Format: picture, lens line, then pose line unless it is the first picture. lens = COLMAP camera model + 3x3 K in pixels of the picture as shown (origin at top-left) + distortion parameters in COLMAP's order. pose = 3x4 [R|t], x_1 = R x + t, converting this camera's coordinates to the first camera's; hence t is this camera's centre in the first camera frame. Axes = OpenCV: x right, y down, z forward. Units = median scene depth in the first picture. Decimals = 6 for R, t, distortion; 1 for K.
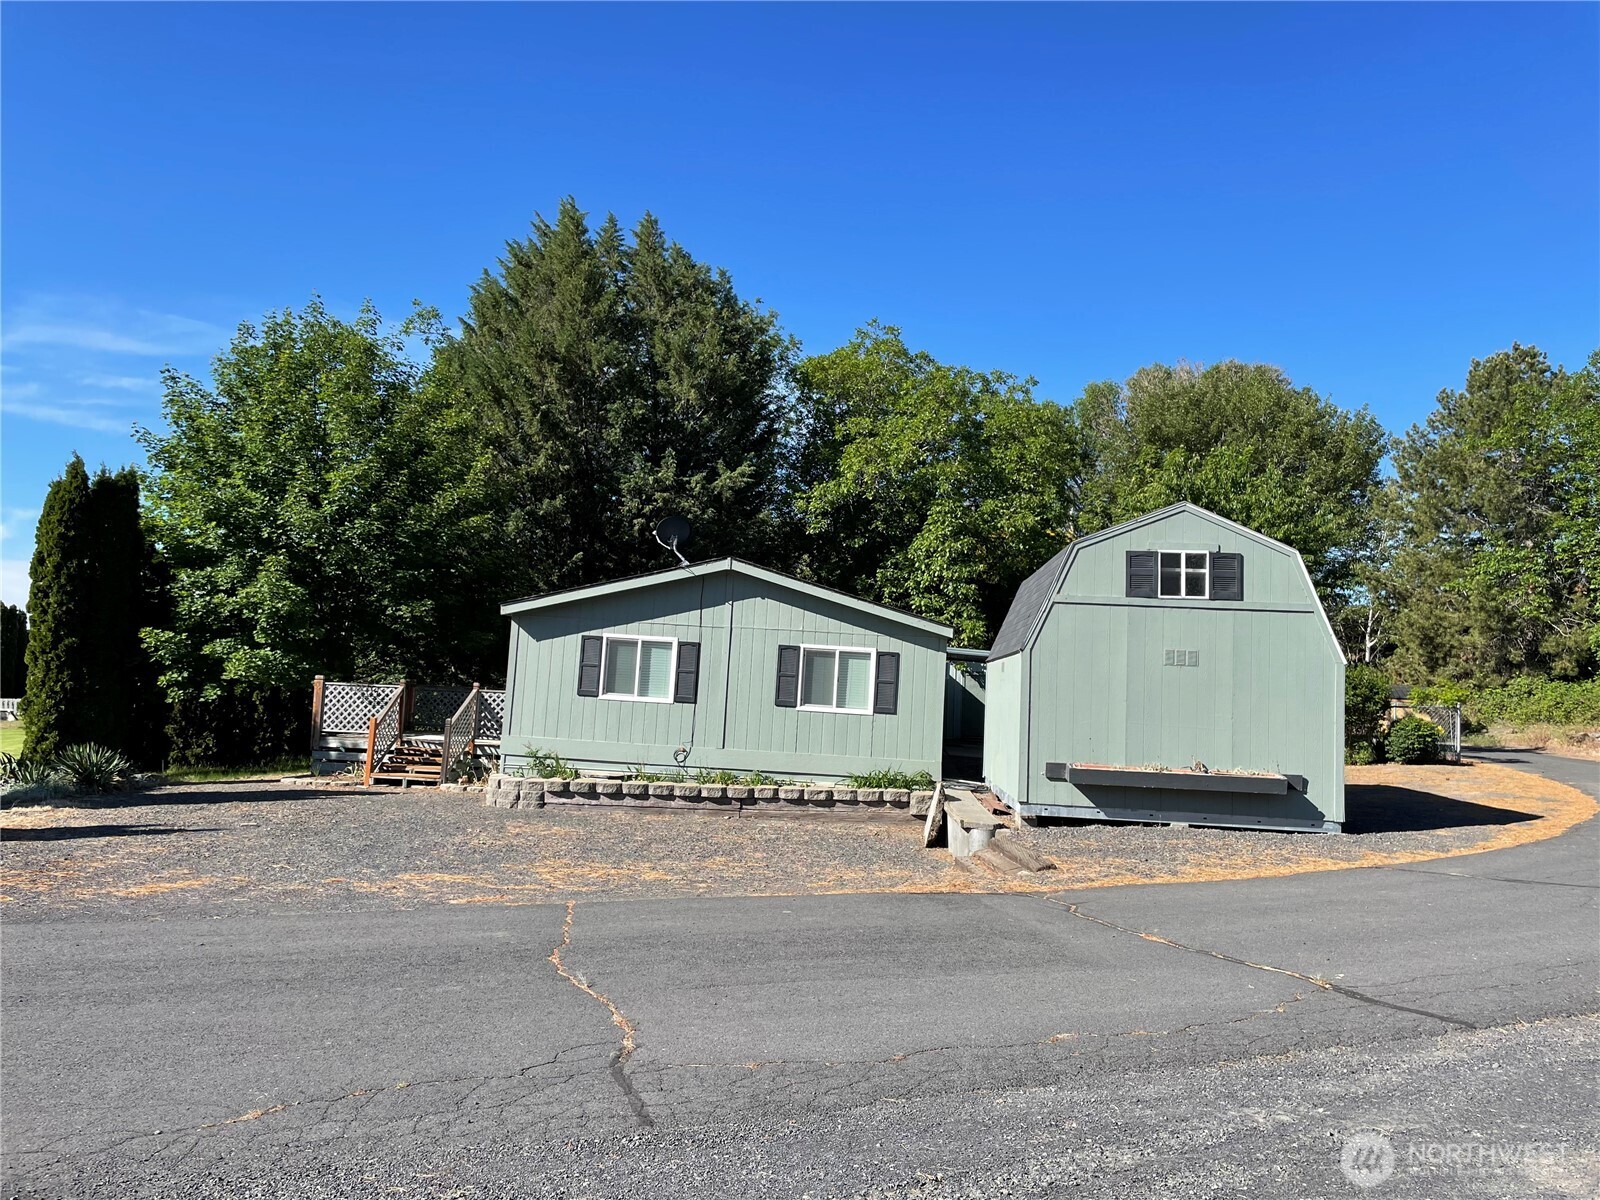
lens RADIAL K [[1211.8, 0, 811.9], [0, 1211.8, 593.1], [0, 0, 1]] dist [0.075745, -0.102268]
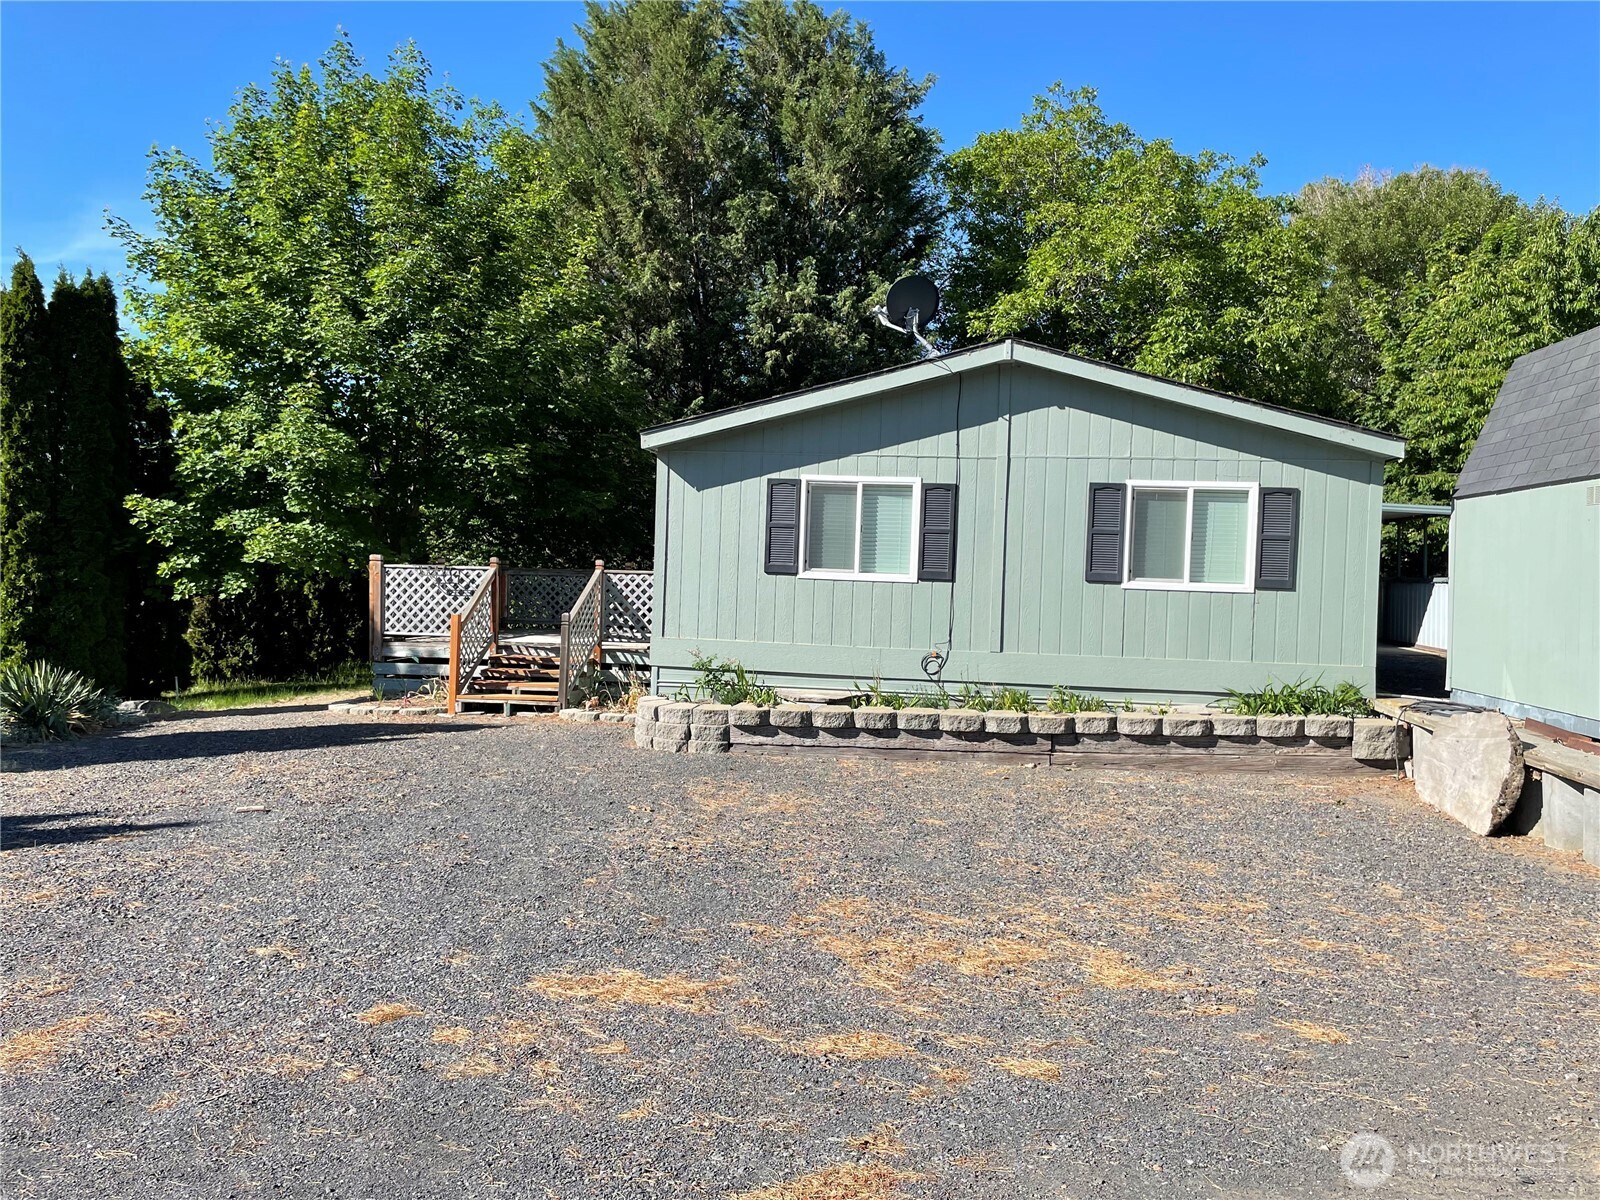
lens RADIAL K [[1211.8, 0, 804.6], [0, 1211.8, 601.2], [0, 0, 1]] dist [0.075745, -0.102268]
pose [[0.997673, -0.024447, -0.063642, -0.113421], [0.030798, 0.994429, 0.100808, 0.030366], [0.060823, -0.102534, 0.992868, 0.316411]]
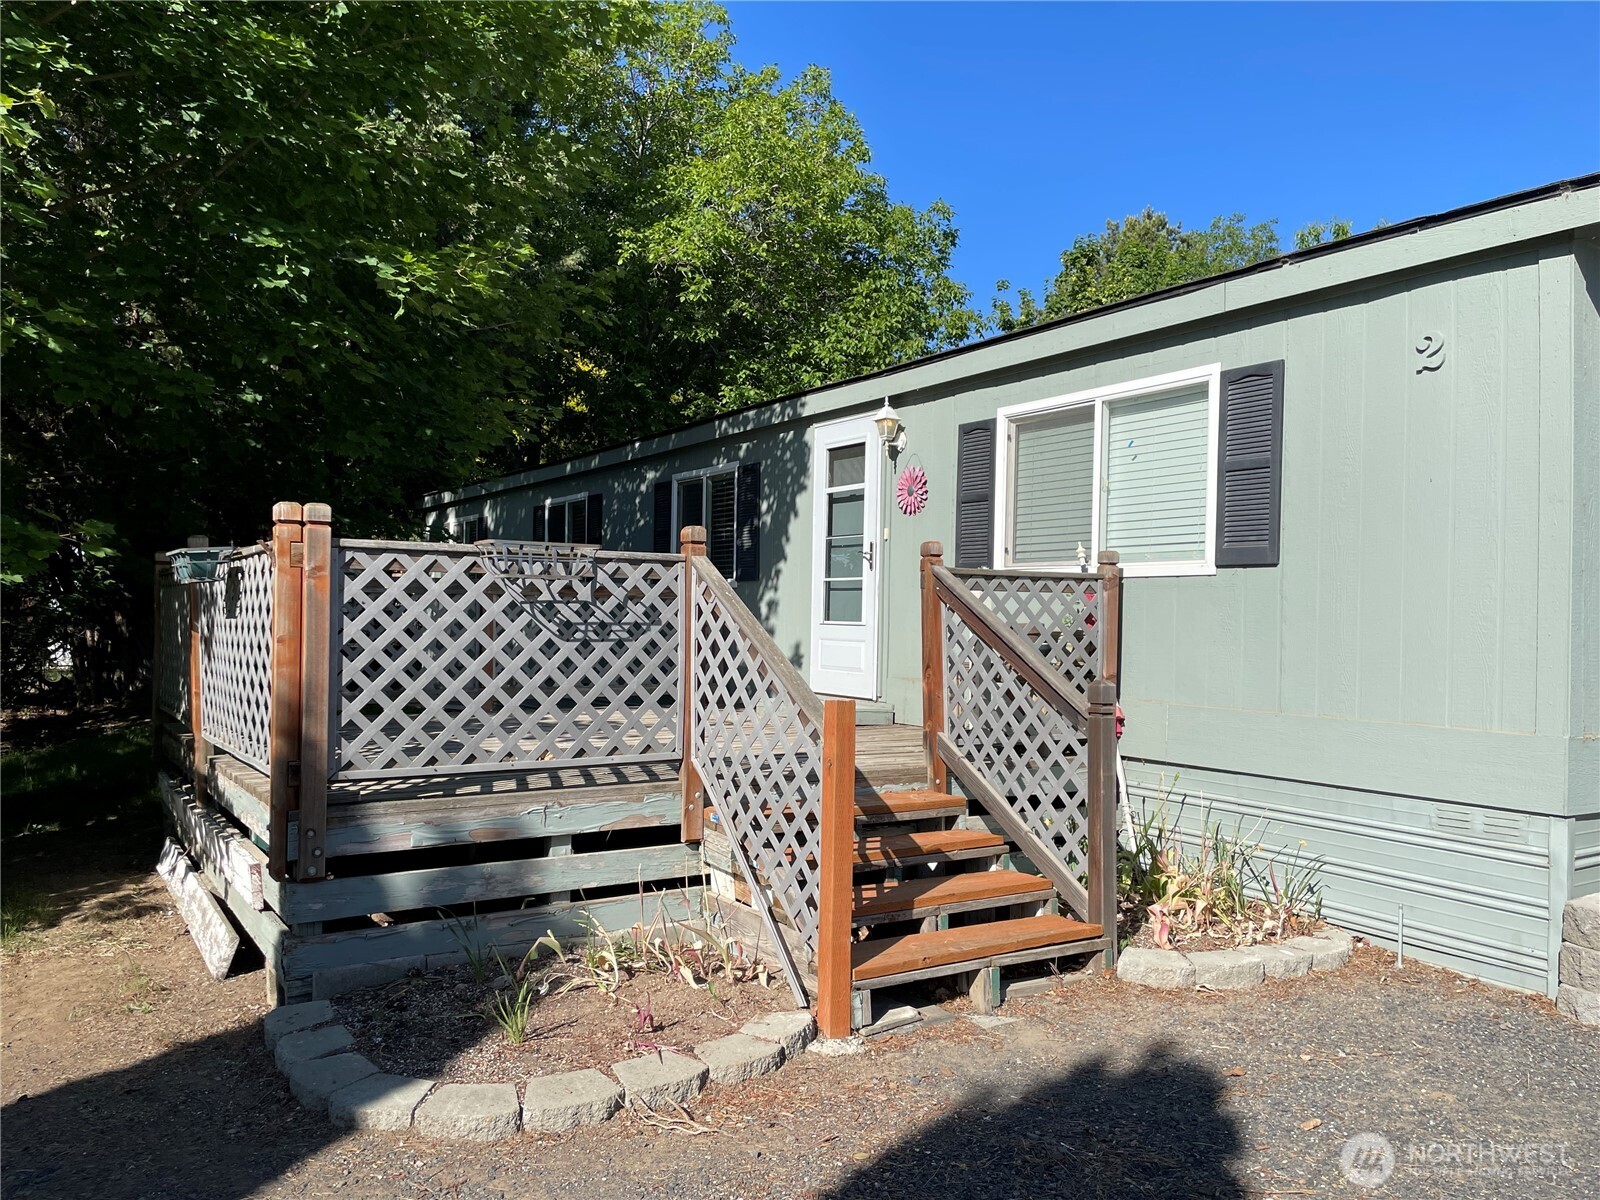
lens RADIAL K [[1211.8, 0, 799.0], [0, 1211.8, 602.9], [0, 0, 1]] dist [0.075745, -0.102268]
pose [[0.803908, -0.029922, 0.594000, -0.442199], [-0.021632, 0.996602, 0.079479, 0.063981], [-0.594360, -0.076743, 0.800529, 0.769968]]
